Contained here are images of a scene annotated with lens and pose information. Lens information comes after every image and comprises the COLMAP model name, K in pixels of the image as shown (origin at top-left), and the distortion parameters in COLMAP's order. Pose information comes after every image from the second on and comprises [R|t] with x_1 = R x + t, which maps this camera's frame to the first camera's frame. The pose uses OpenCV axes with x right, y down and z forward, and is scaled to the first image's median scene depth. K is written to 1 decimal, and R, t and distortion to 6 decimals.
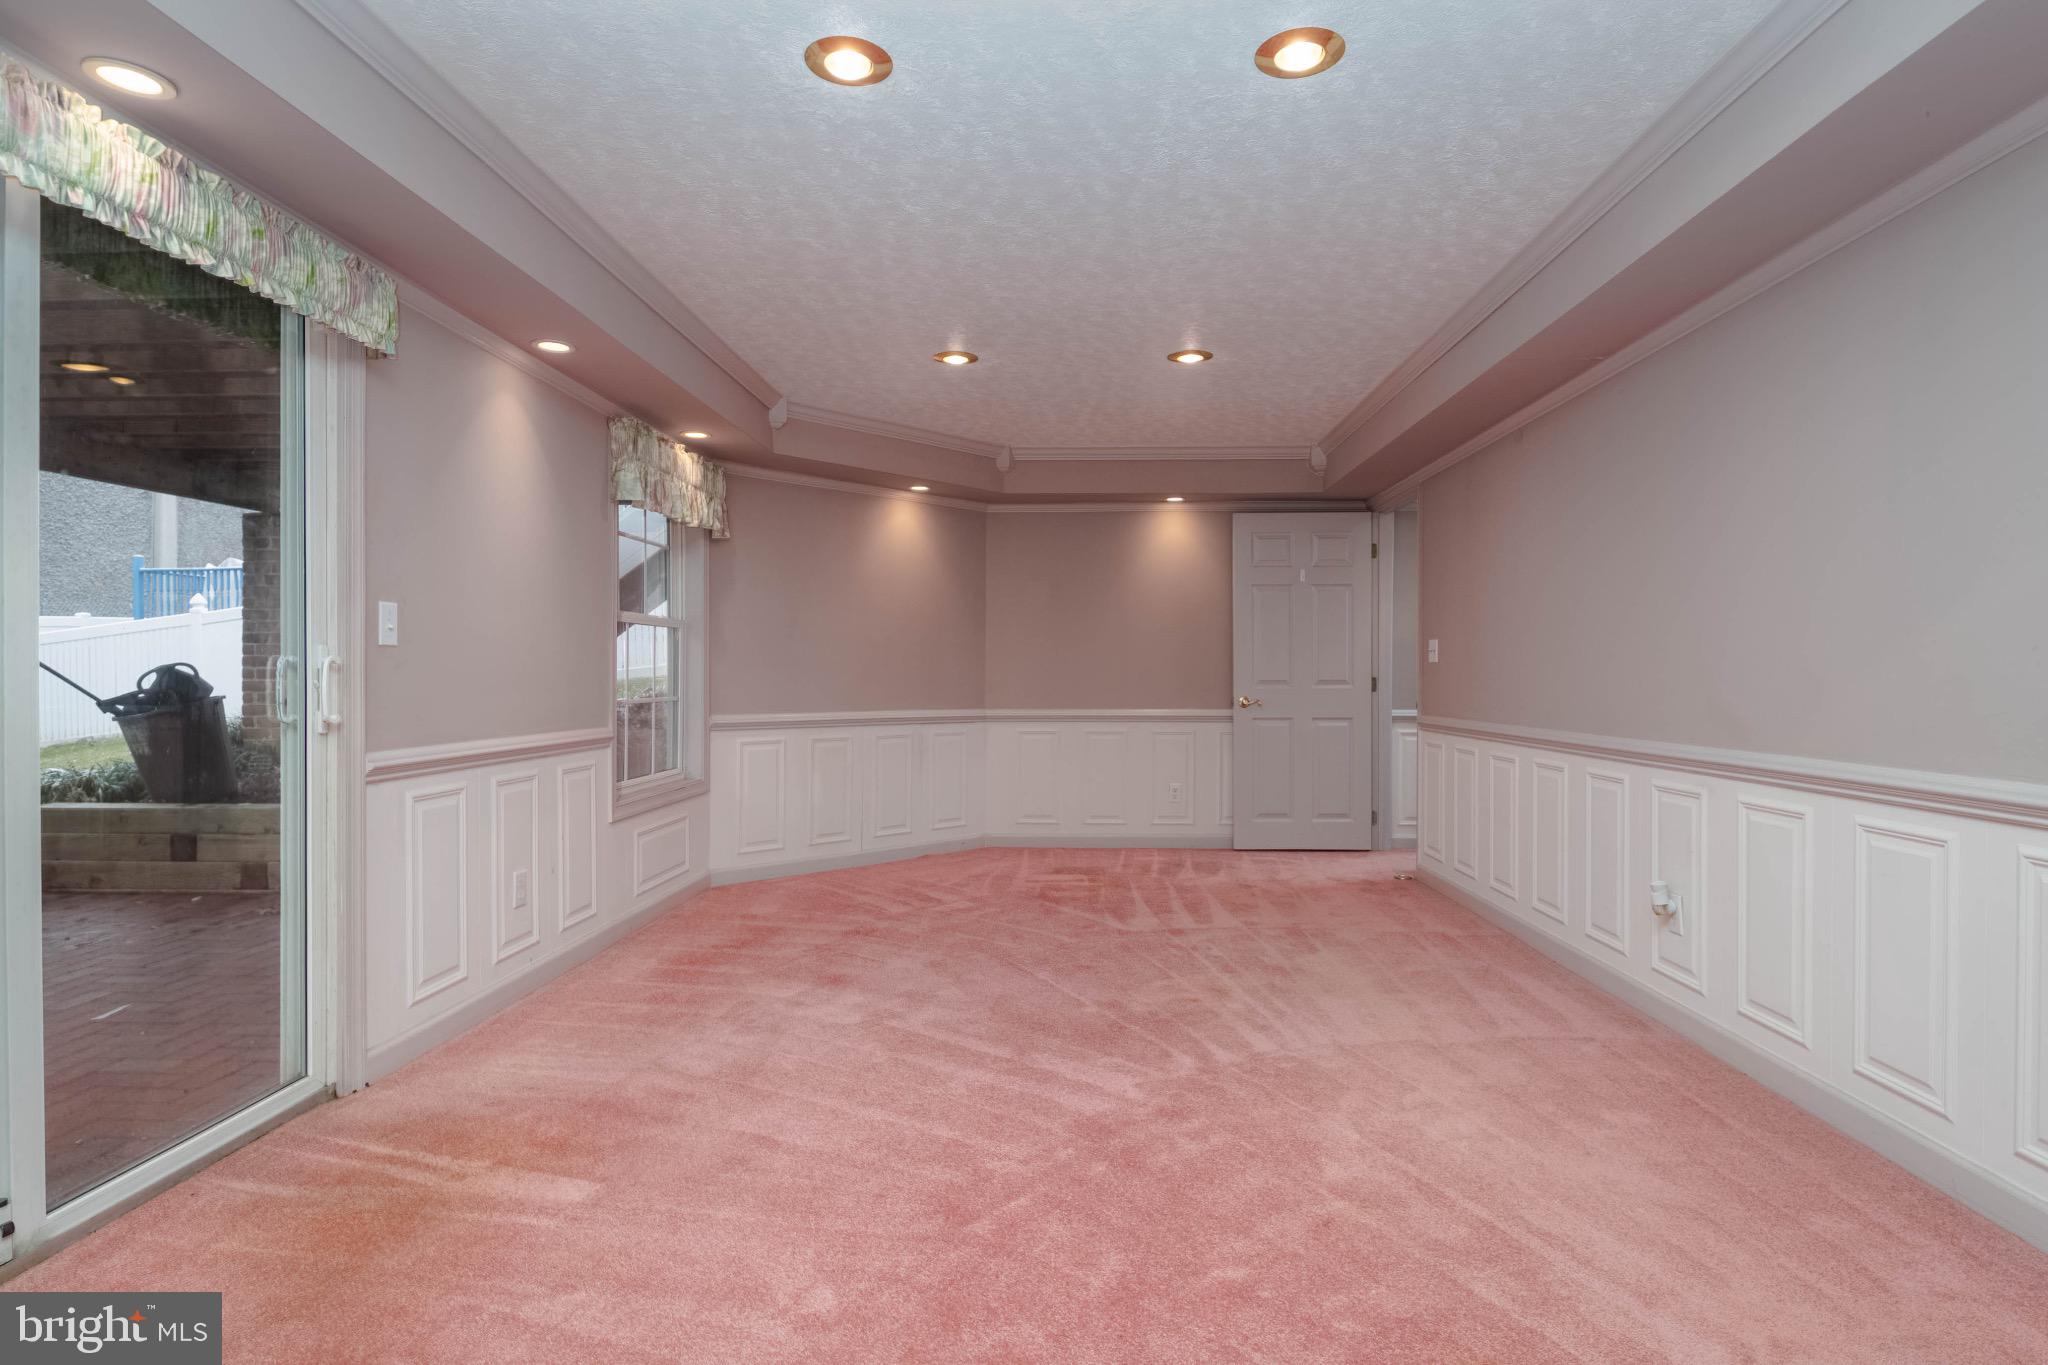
lens RADIAL K [[1024.4, 0, 1024.1], [0, 1024.4, 677.7], [0, 0, 1]] dist [0.004480, -0.009254]
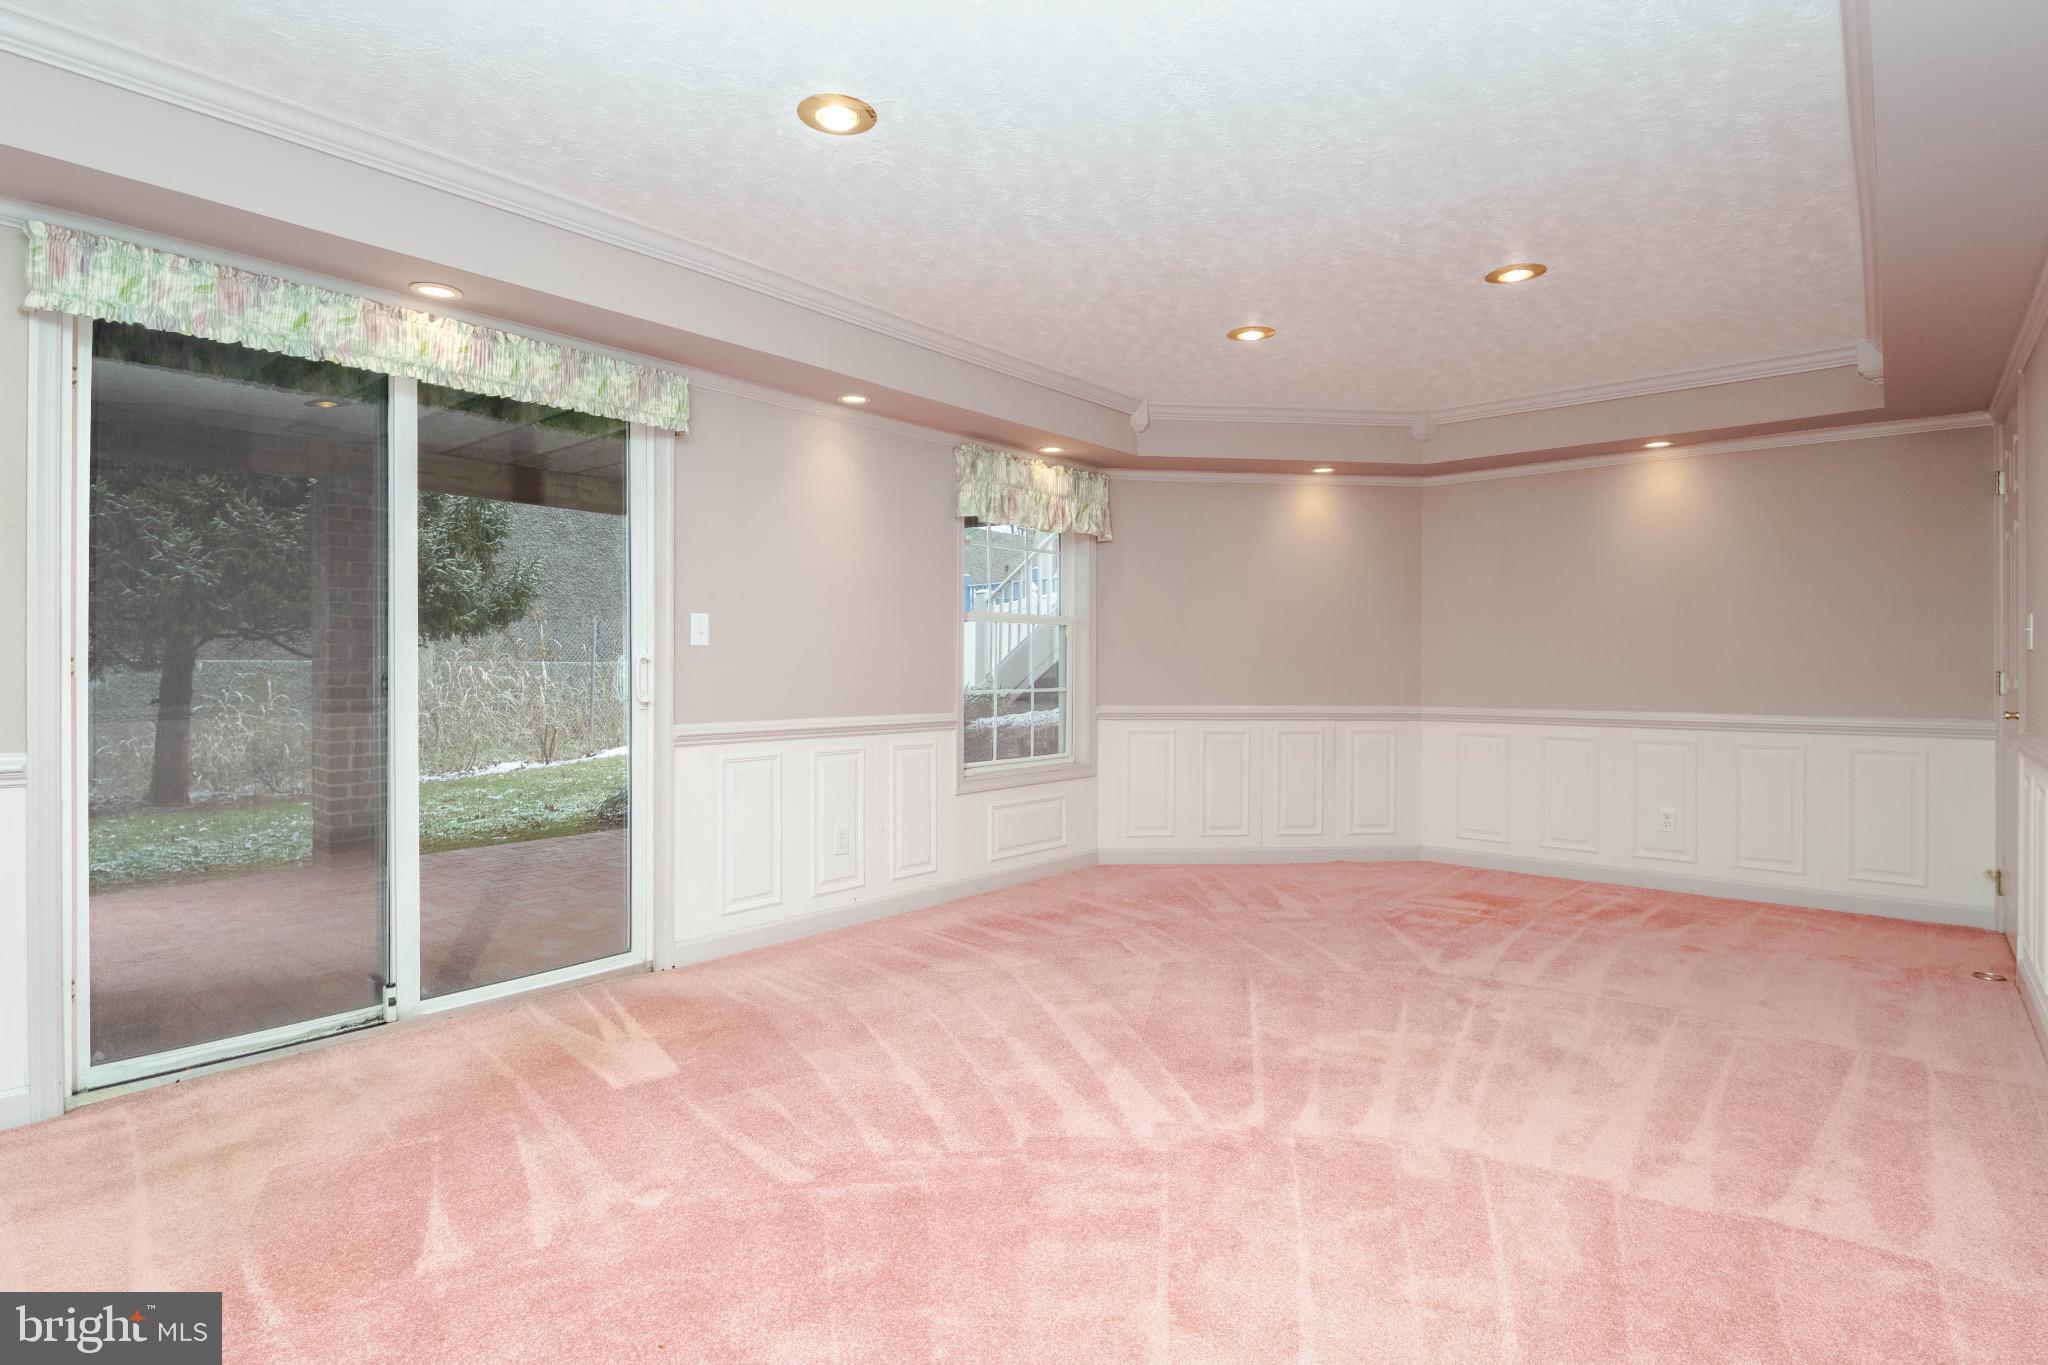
lens RADIAL K [[1006.2, 0, 1023.9], [0, 1006.2, 663.7], [0, 0, 1]] dist [0.003936, -0.008395]
pose [[0.791383, -0.000688, -0.611320, 0.444468], [-0.003414, 0.999979, -0.005544, -0.001125], [0.611311, 0.006474, 0.791364, 0.178270]]
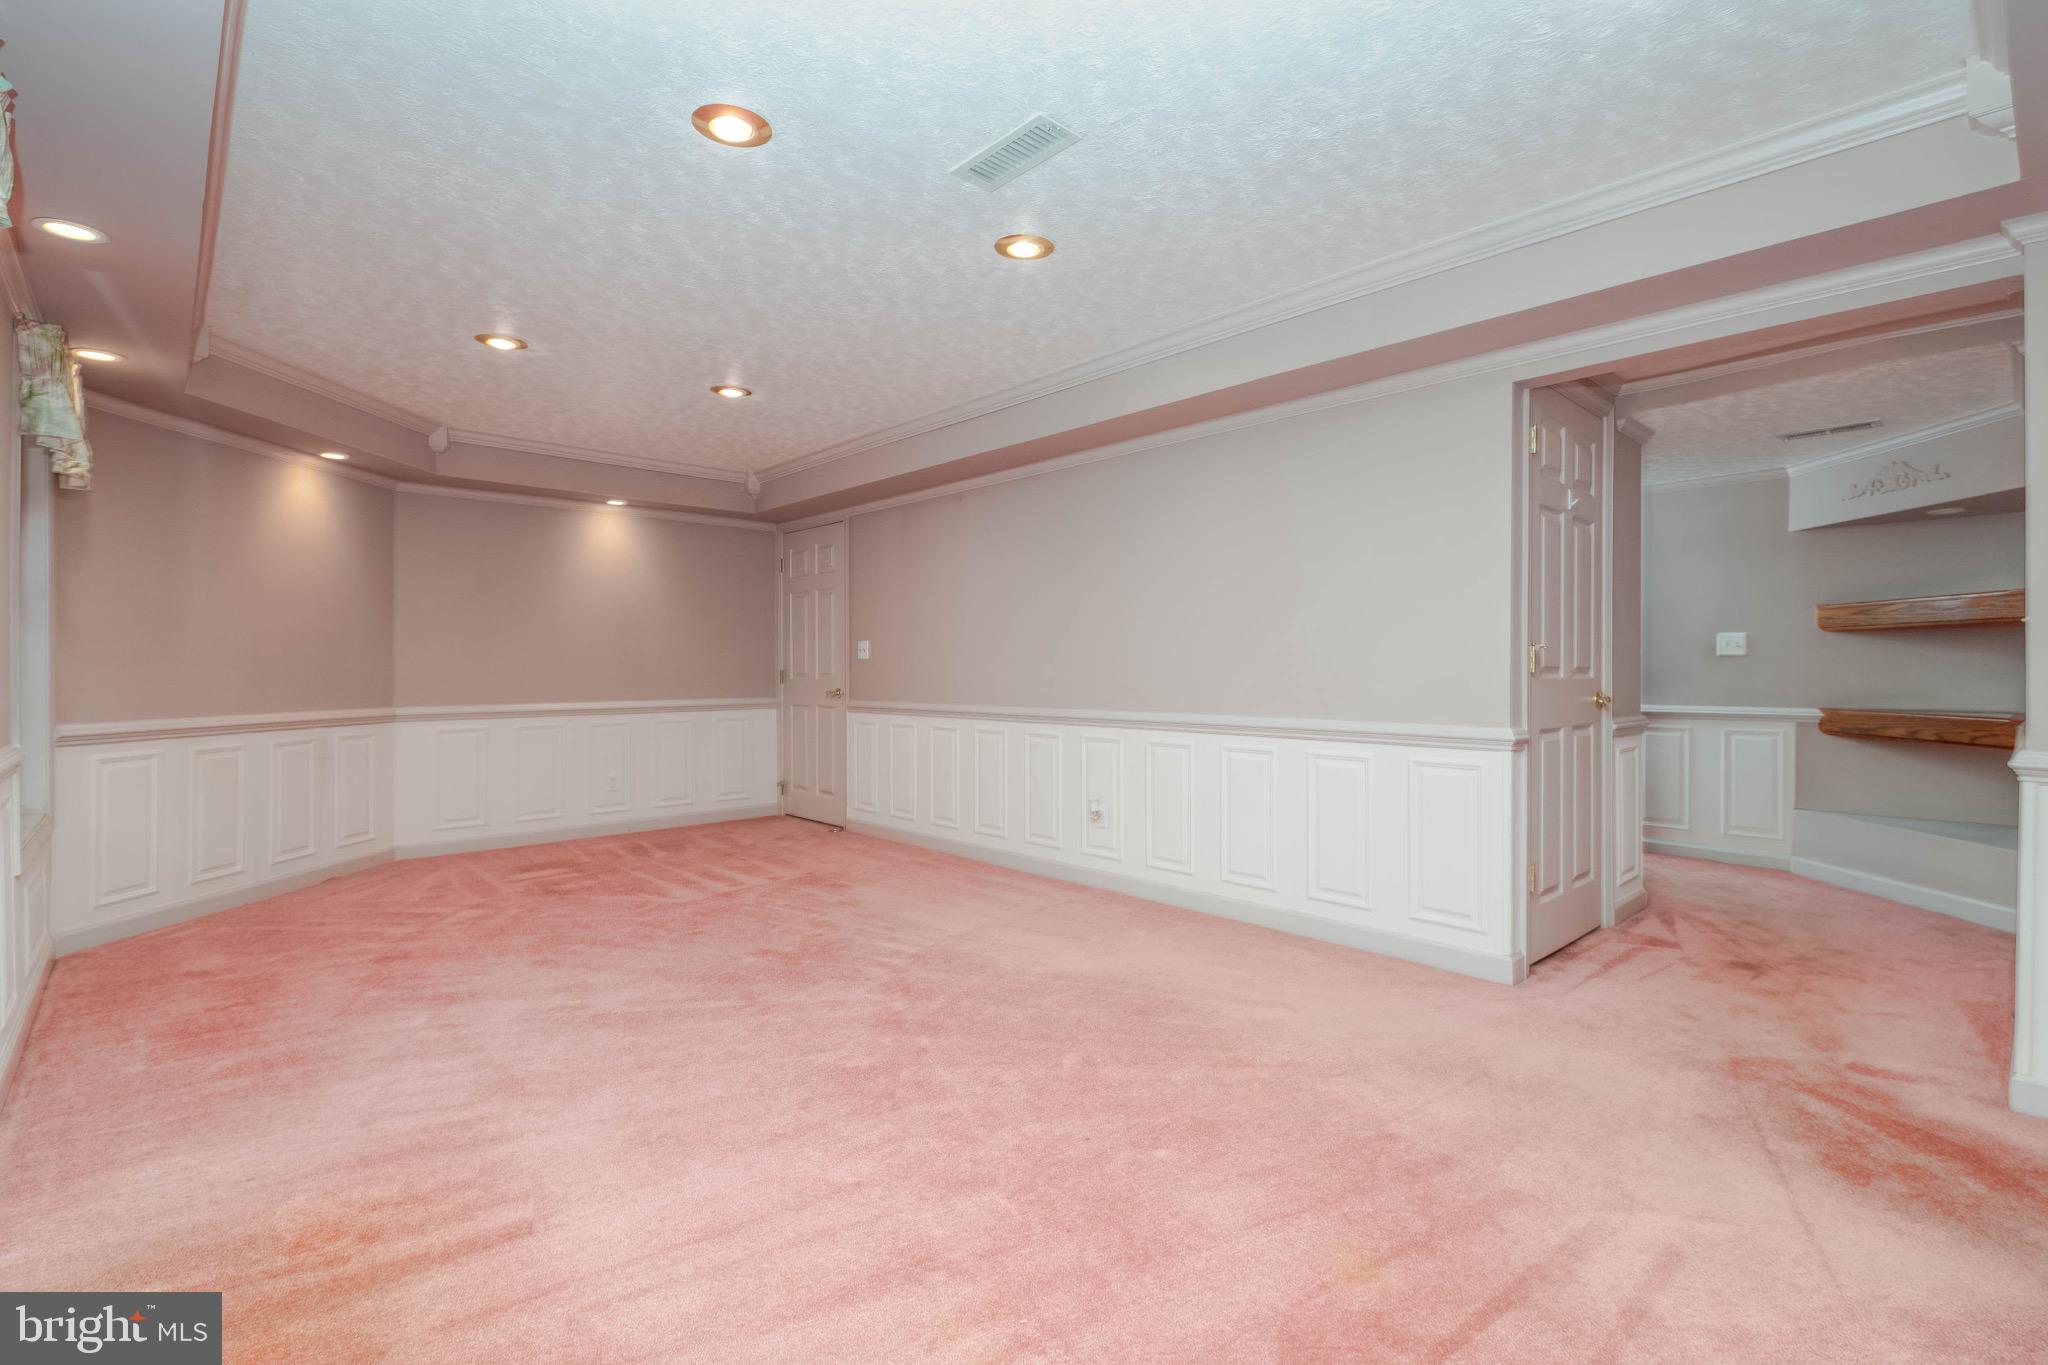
lens RADIAL K [[948.5, 0, 1035.7], [0, 948.5, 667.3], [0, 0, 1]] dist [0.000166, -0.000612]
pose [[0.702338, -0.002230, 0.711840, -0.465116], [0.004630, 0.999988, -0.001435, -0.002312], [-0.711828, 0.004303, 0.702340, 0.019061]]
